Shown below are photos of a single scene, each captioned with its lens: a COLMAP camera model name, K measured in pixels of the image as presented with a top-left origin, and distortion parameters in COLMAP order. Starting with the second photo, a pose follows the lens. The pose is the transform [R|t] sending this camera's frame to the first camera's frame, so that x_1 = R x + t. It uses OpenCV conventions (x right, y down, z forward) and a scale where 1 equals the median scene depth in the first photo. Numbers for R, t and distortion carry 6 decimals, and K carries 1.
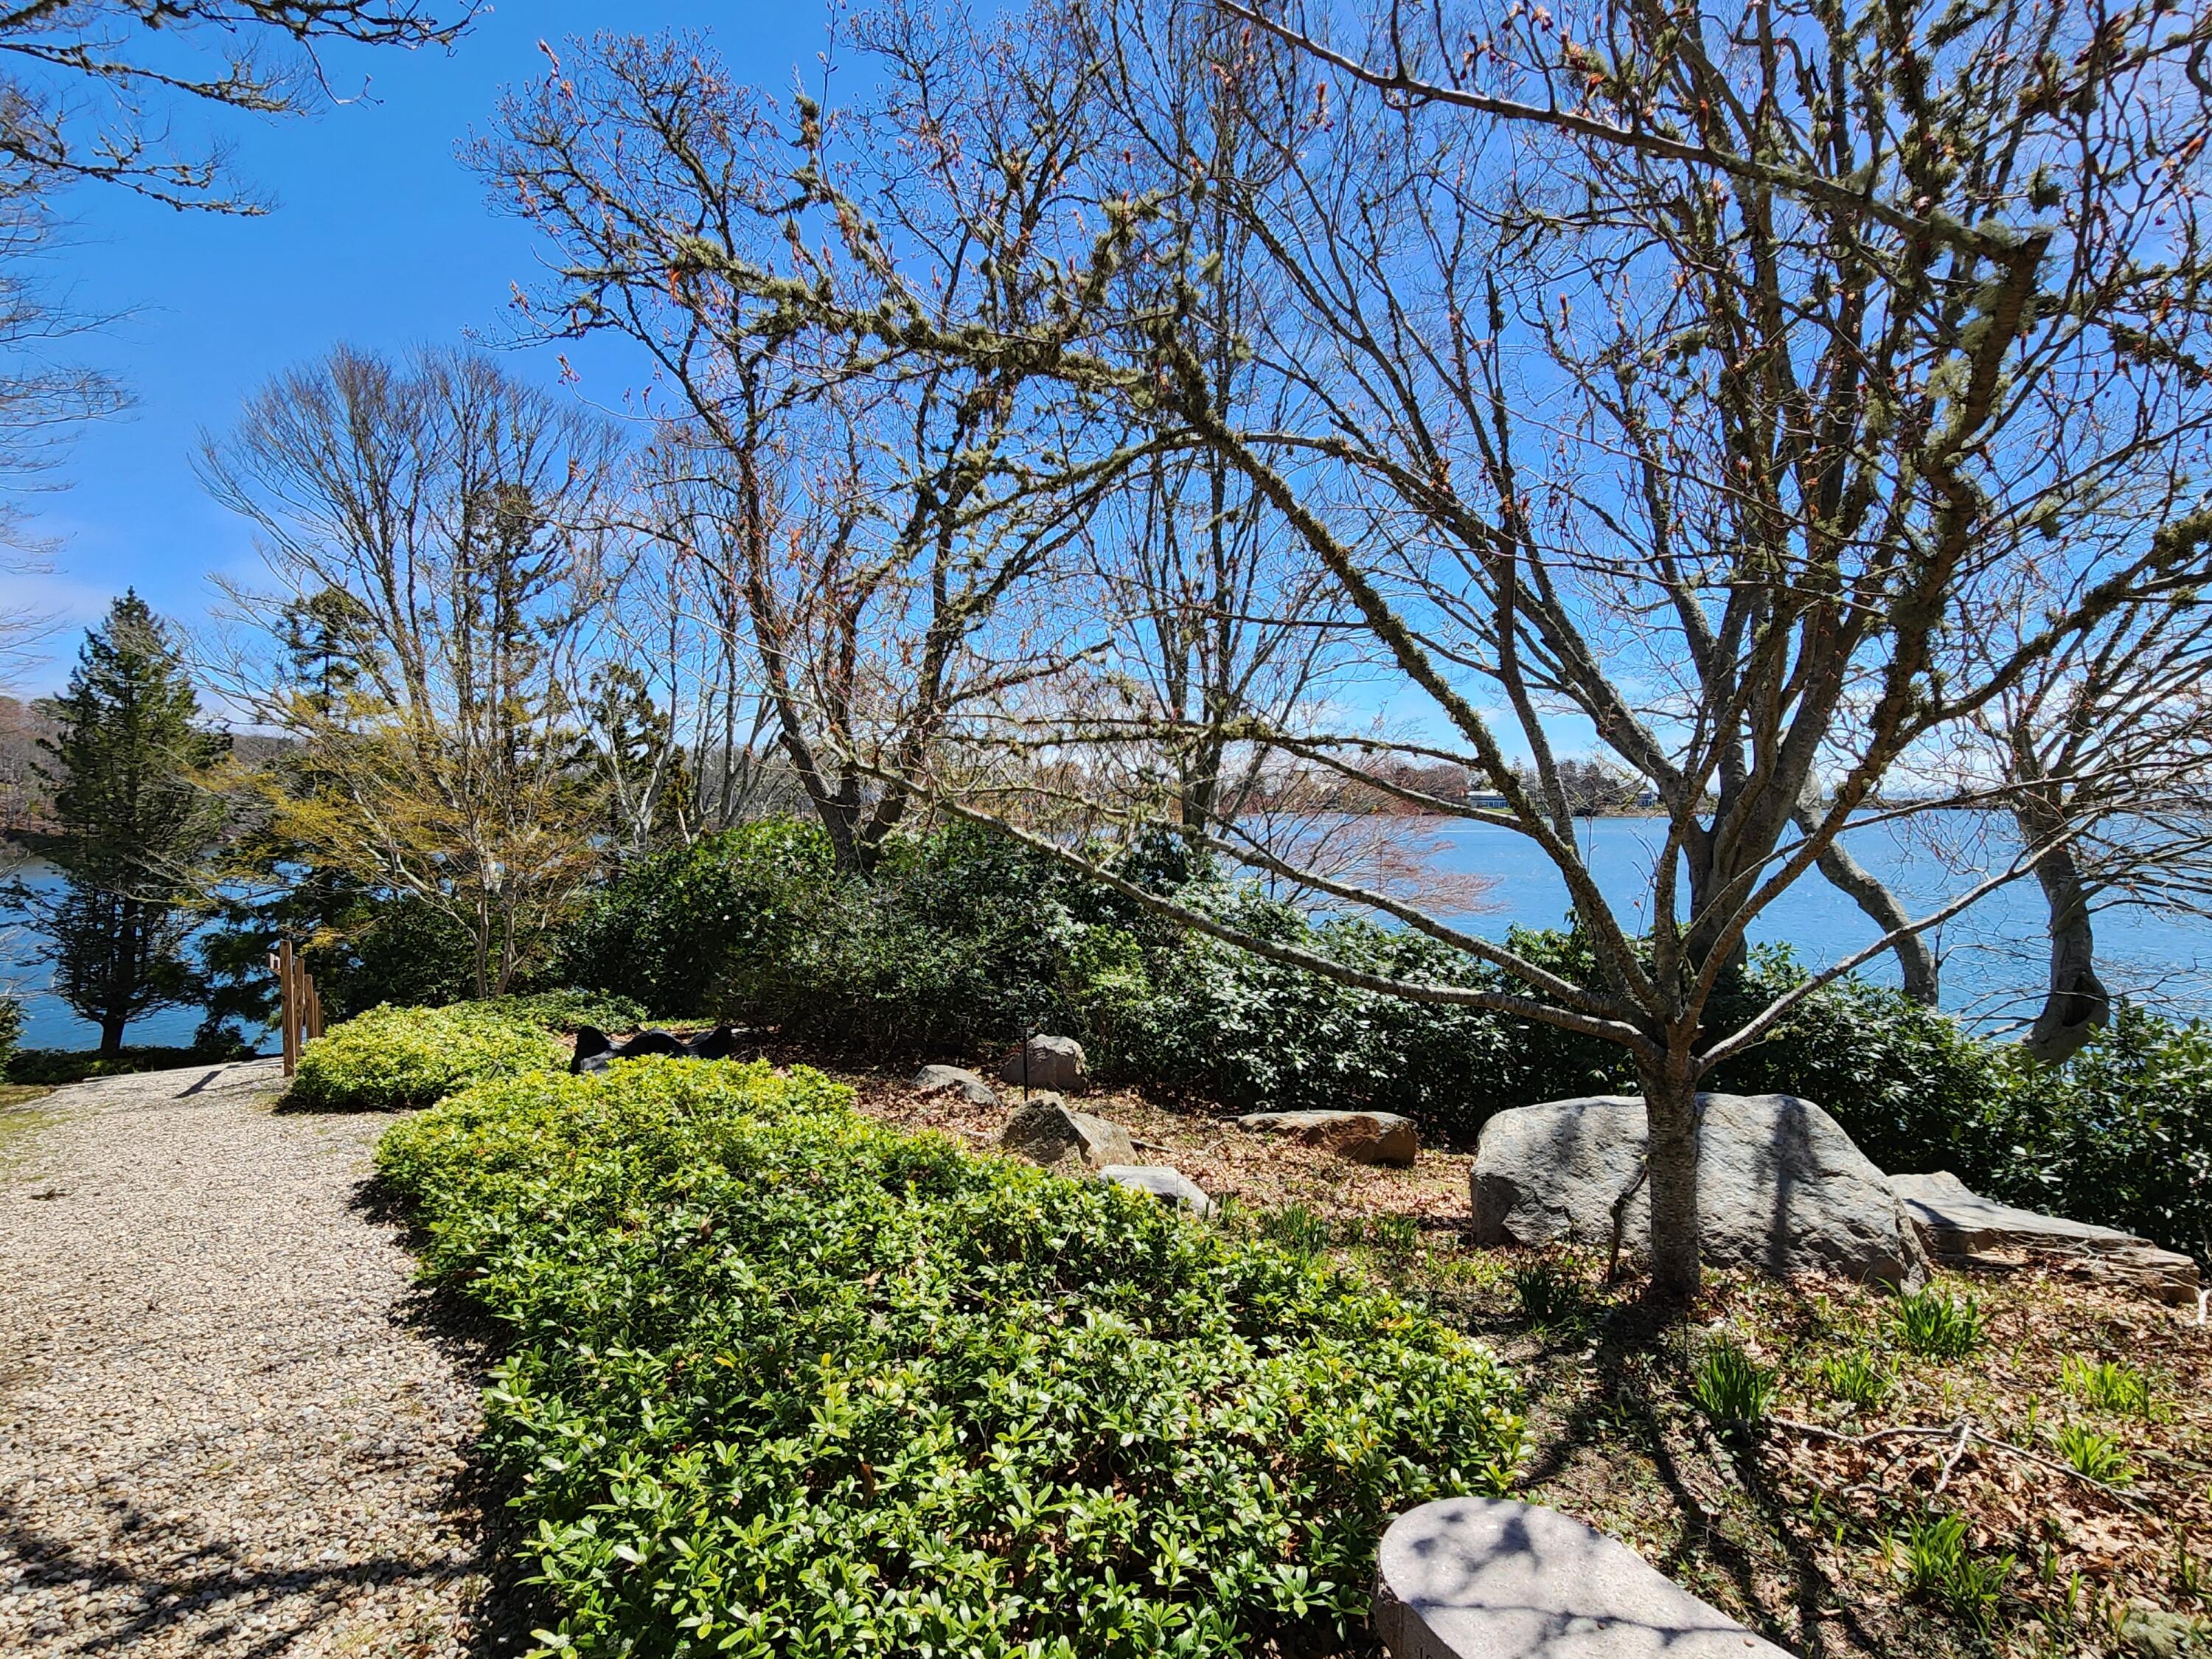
lens RADIAL K [[887.8, 0, 1106.0], [0, 887.8, 829.5], [0, 0, 1]] dist [-0.000861, -0.000541]
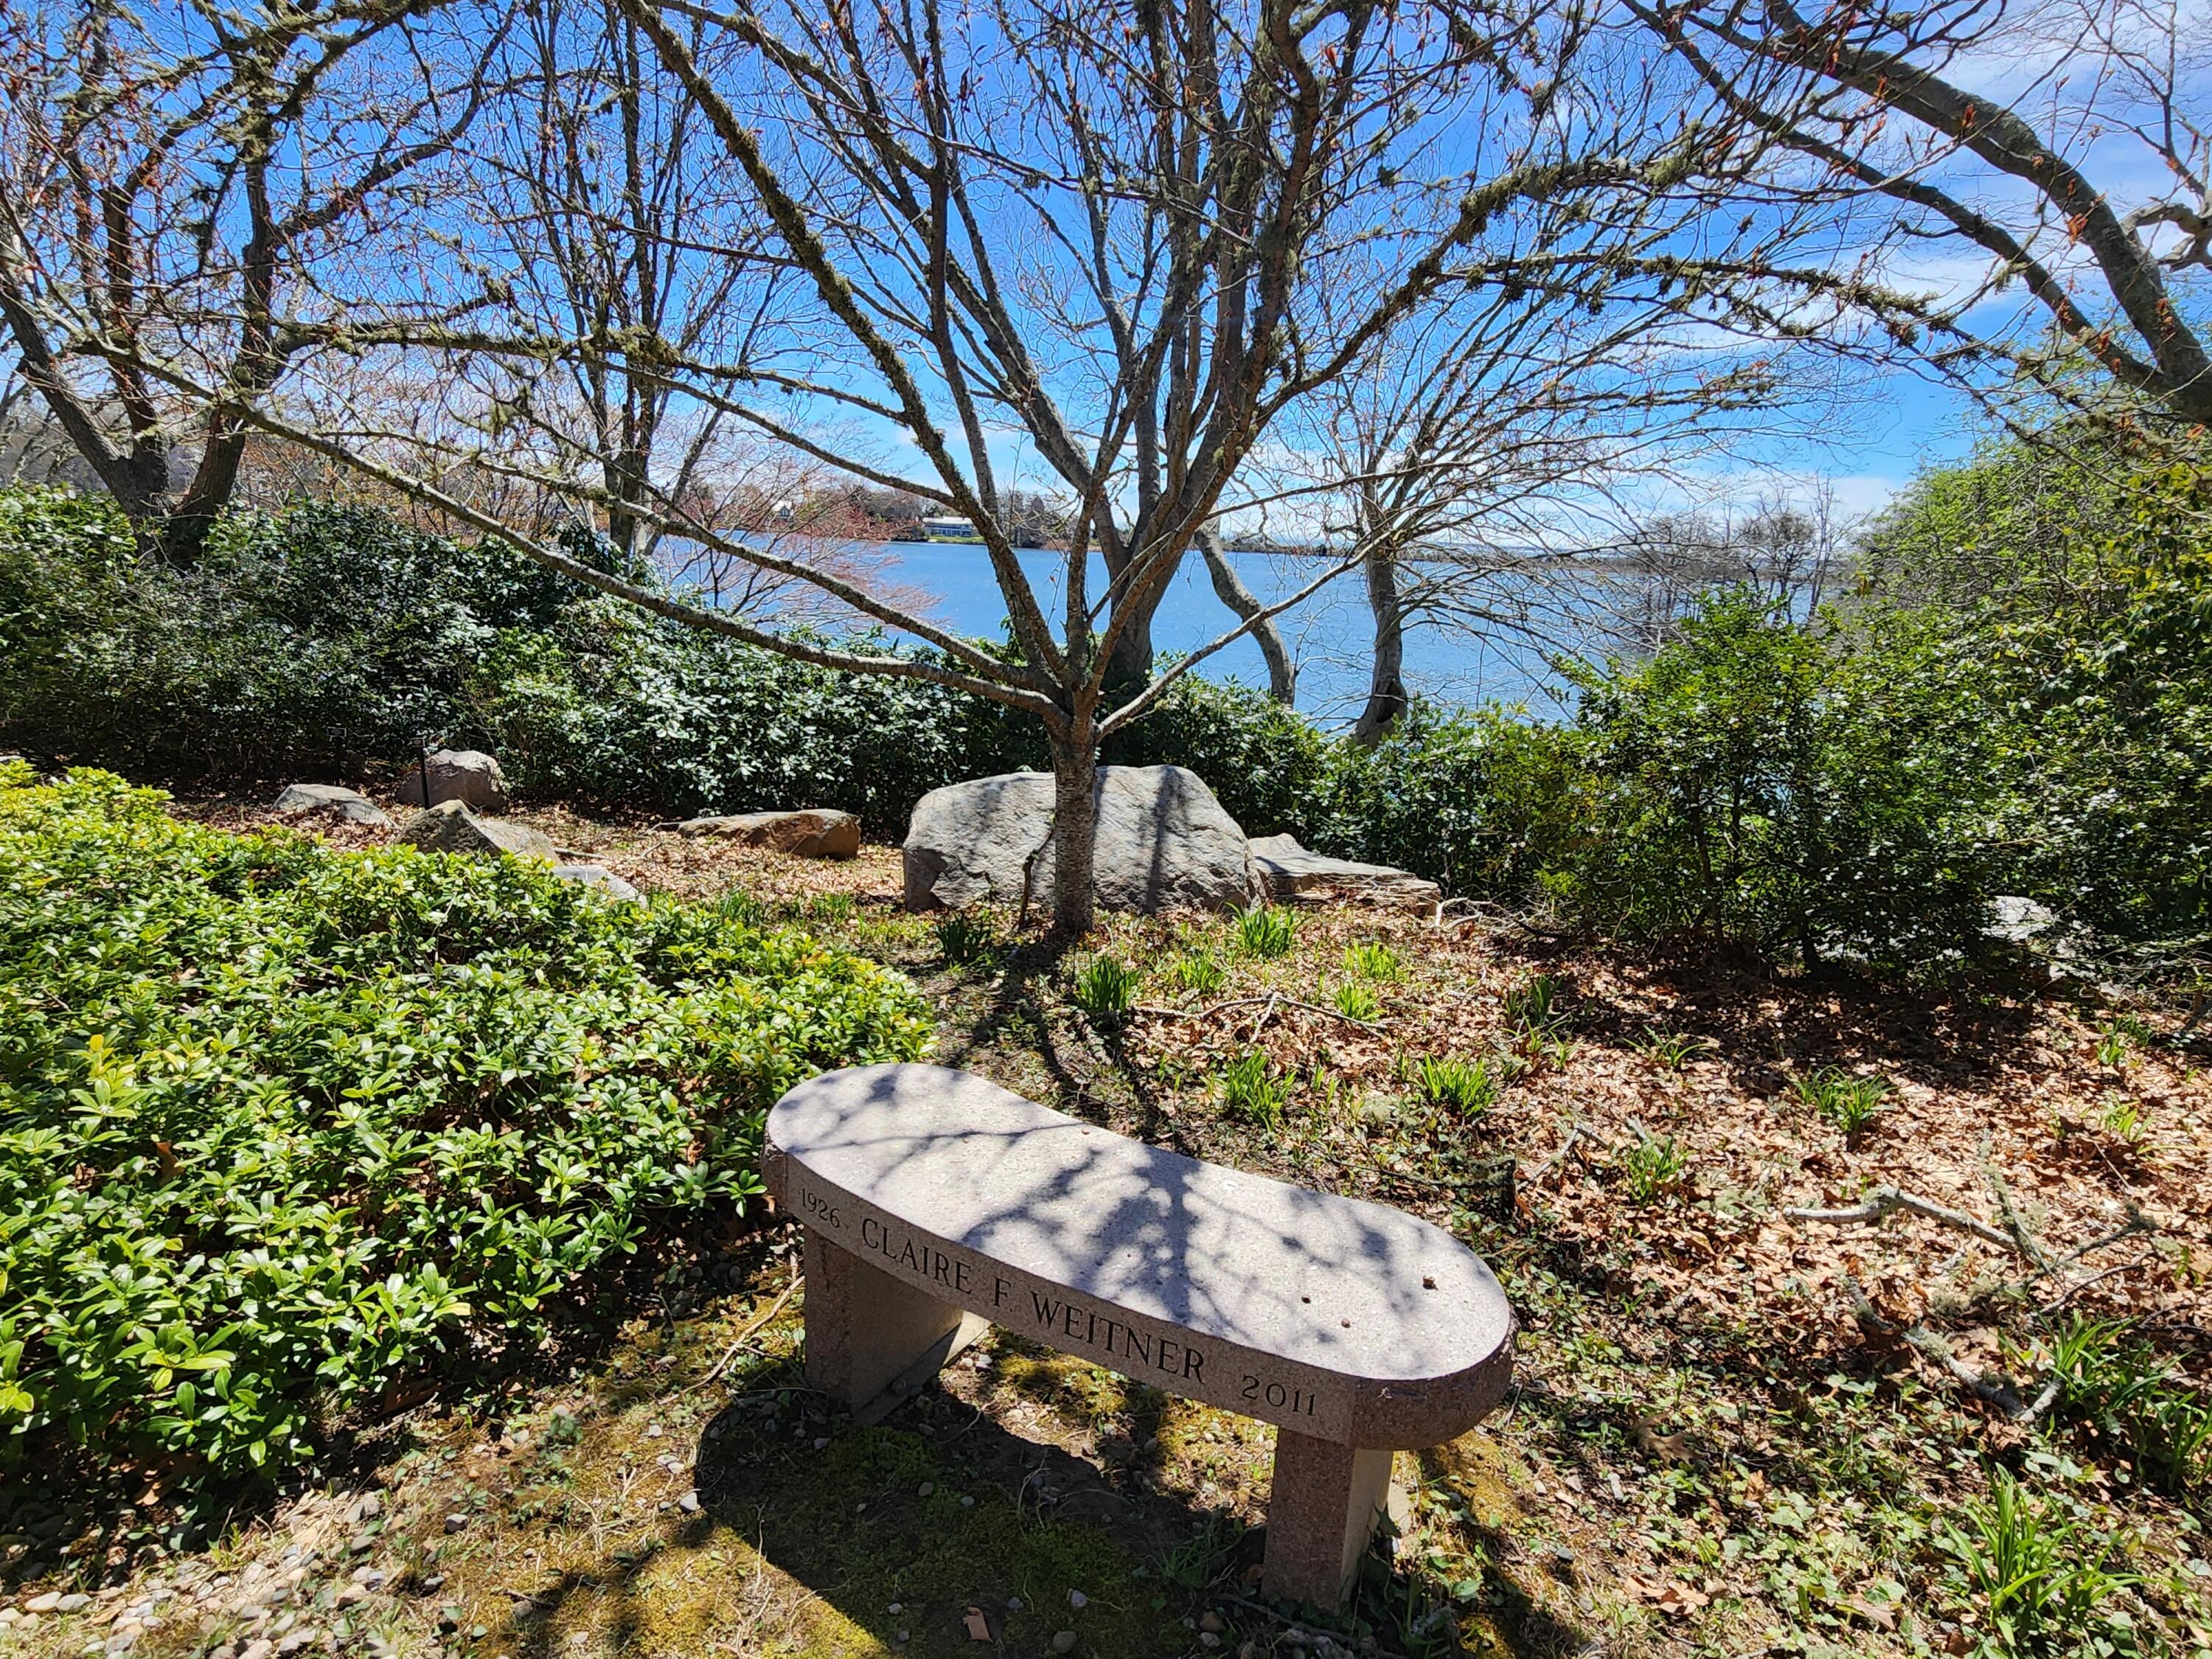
lens RADIAL K [[891.1, 0, 910.9], [0, 891.1, 830.2], [0, 0, 1]] dist [0.002228, -0.000506]
pose [[0.949991, -0.057833, 0.306876, 0.128090], [0.005816, 0.985808, 0.167778, 0.240048], [-0.312223, -0.157603, 0.936845, 0.038064]]
